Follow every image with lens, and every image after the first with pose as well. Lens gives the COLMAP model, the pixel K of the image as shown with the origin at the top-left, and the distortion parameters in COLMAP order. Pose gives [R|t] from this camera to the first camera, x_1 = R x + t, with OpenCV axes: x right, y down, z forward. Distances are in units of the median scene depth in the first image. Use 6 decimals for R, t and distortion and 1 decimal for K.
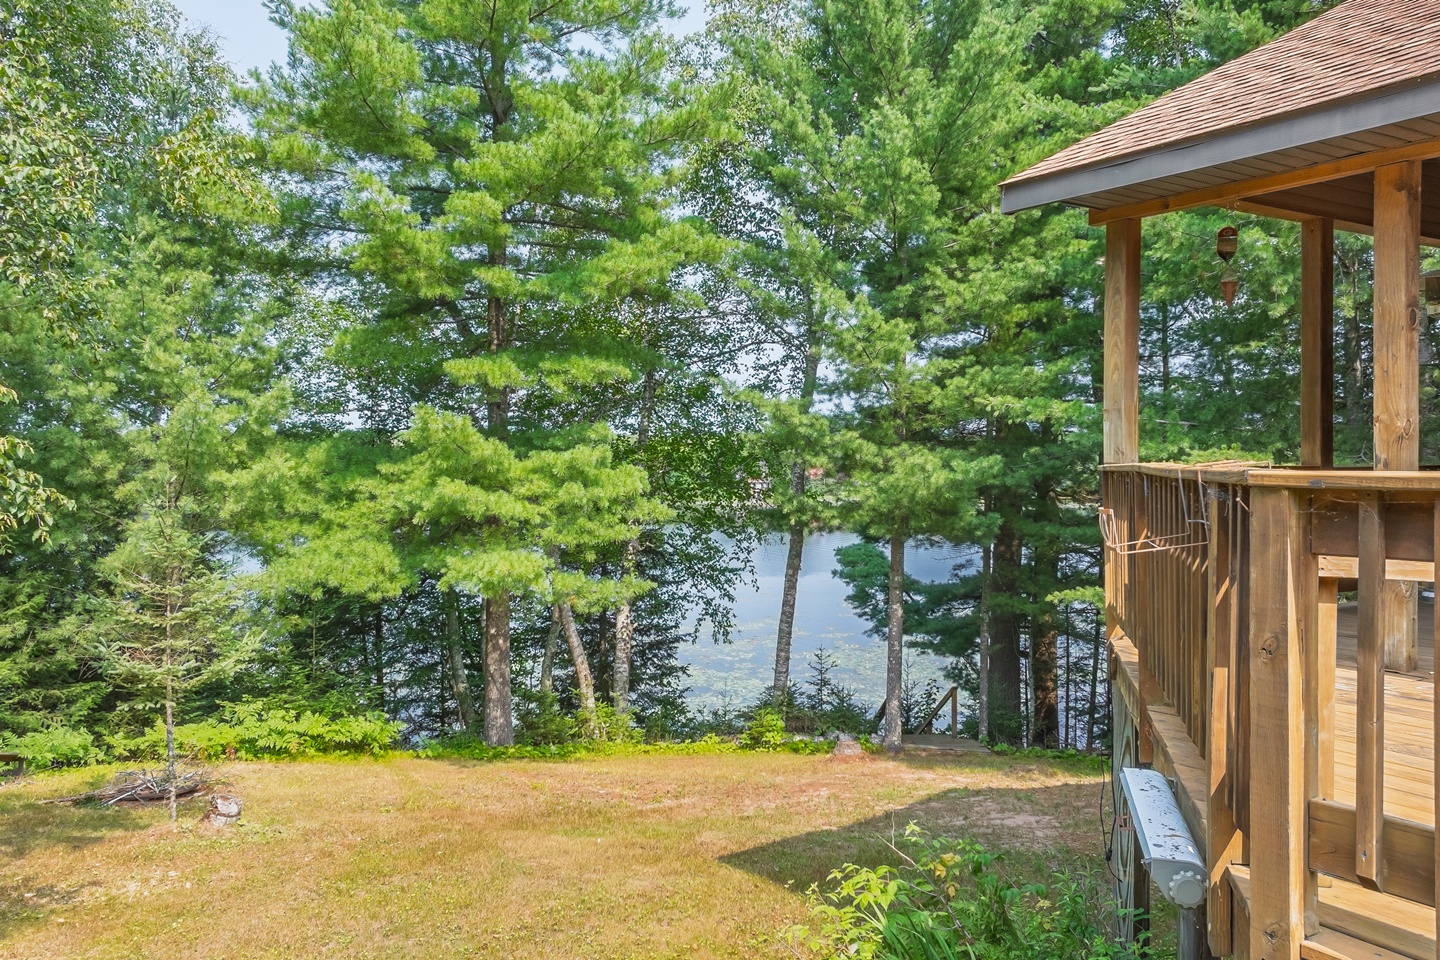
lens RADIAL K [[1264.2, 0, 777.7], [0, 1264.2, 485.8], [0, 0, 1]] dist [0.006183, 0.002260]
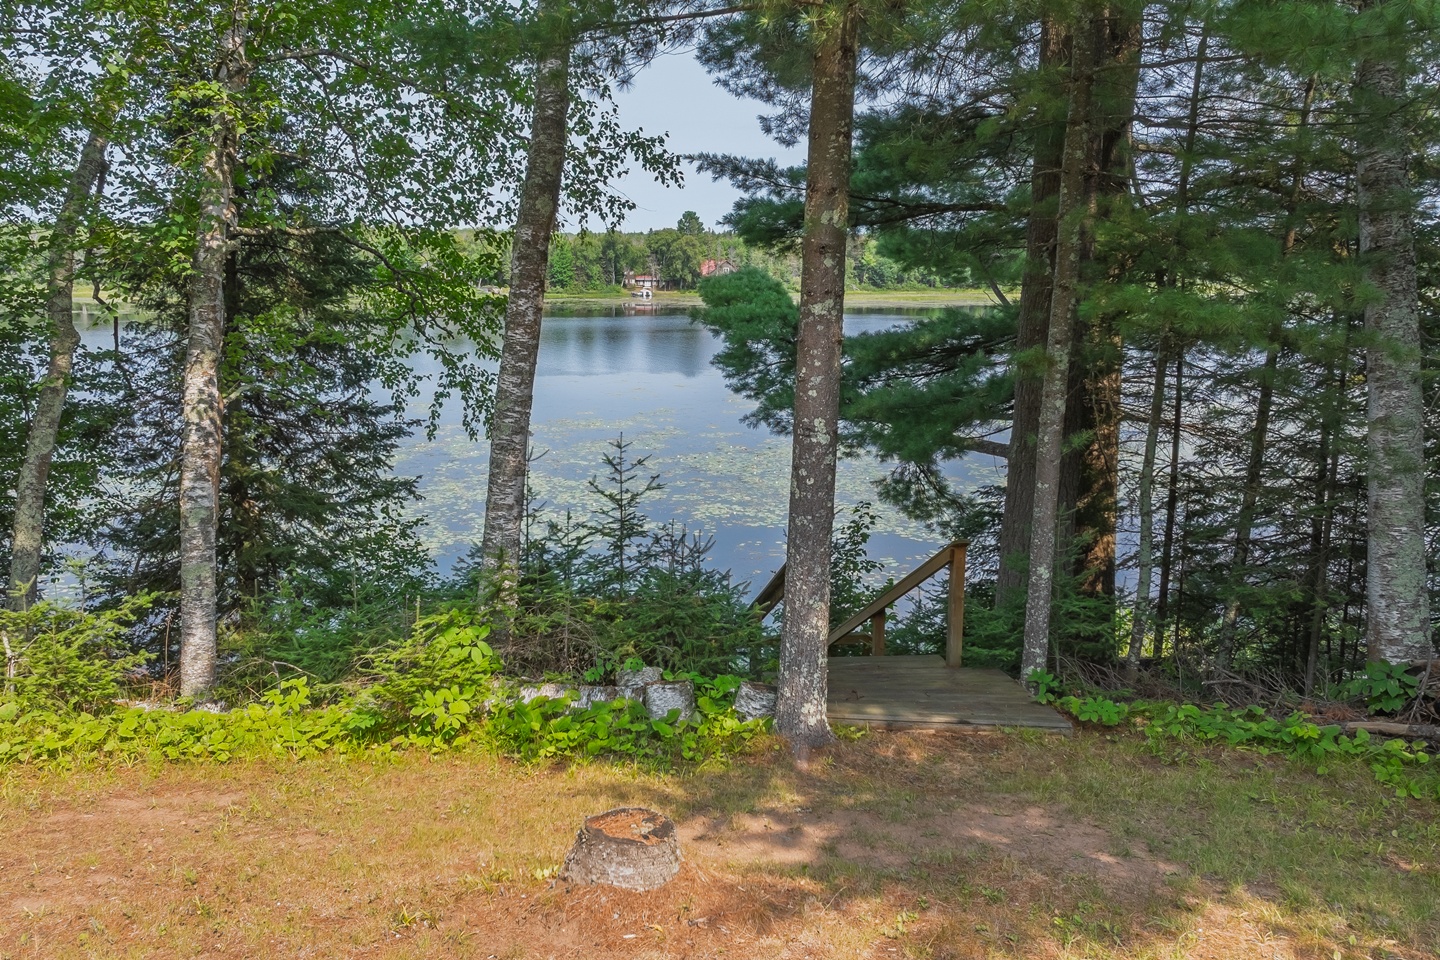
lens RADIAL K [[1264.2, 0, 777.7], [0, 1264.2, 485.8], [0, 0, 1]] dist [0.006183, 0.002260]
pose [[0.996646, -0.004247, 0.081720, 0.038165], [-0.008424, 0.988021, 0.154087, 0.059650], [-0.081395, -0.154259, 0.984672, 0.449860]]
